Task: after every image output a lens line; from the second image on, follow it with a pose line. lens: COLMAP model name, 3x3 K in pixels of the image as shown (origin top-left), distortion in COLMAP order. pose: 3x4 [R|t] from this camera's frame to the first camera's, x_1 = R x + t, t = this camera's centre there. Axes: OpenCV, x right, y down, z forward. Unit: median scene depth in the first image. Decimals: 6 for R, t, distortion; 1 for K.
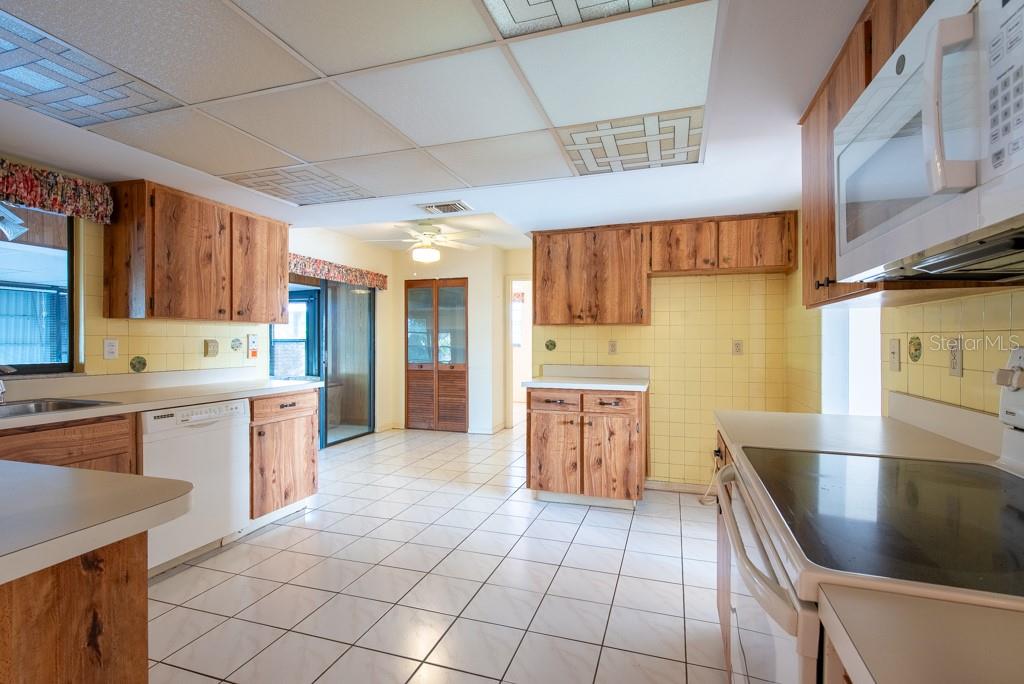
lens RADIAL K [[462.7, 0, 541.9], [0, 462.7, 344.1], [0, 0, 1]] dist [0.036373, -0.014993]
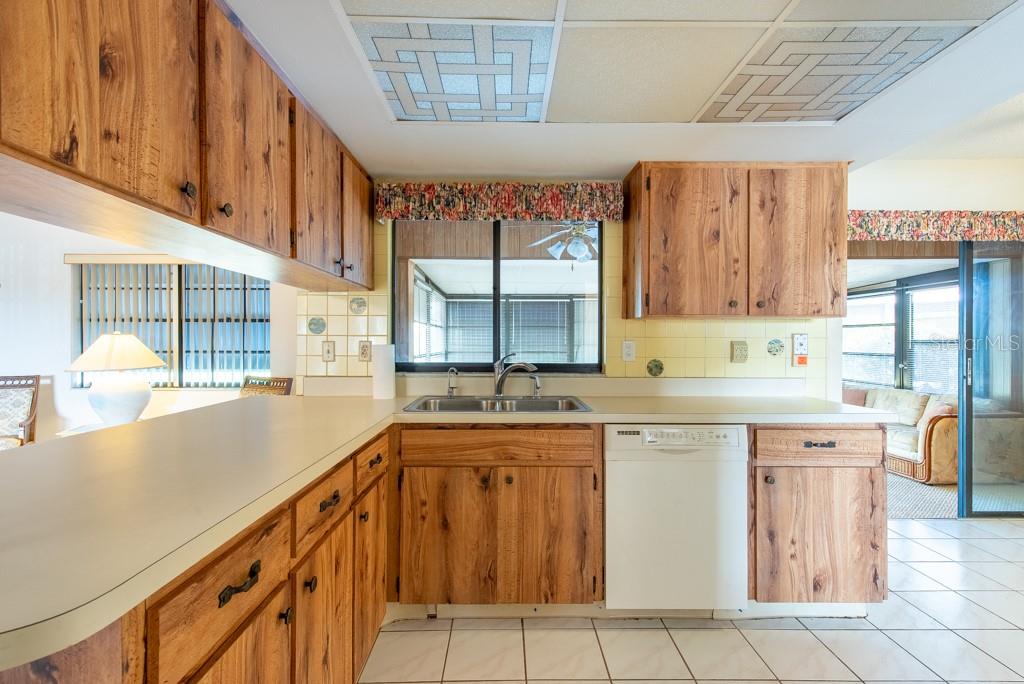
lens RADIAL K [[485.8, 0, 490.7], [0, 485.8, 340.5], [0, 0, 1]] dist [0.000760, -0.000872]
pose [[0.264059, -0.001680, -0.964505, -0.021717], [-0.007464, 0.999965, -0.003786, -0.003472], [0.964478, 0.008199, 0.264037, 0.331713]]
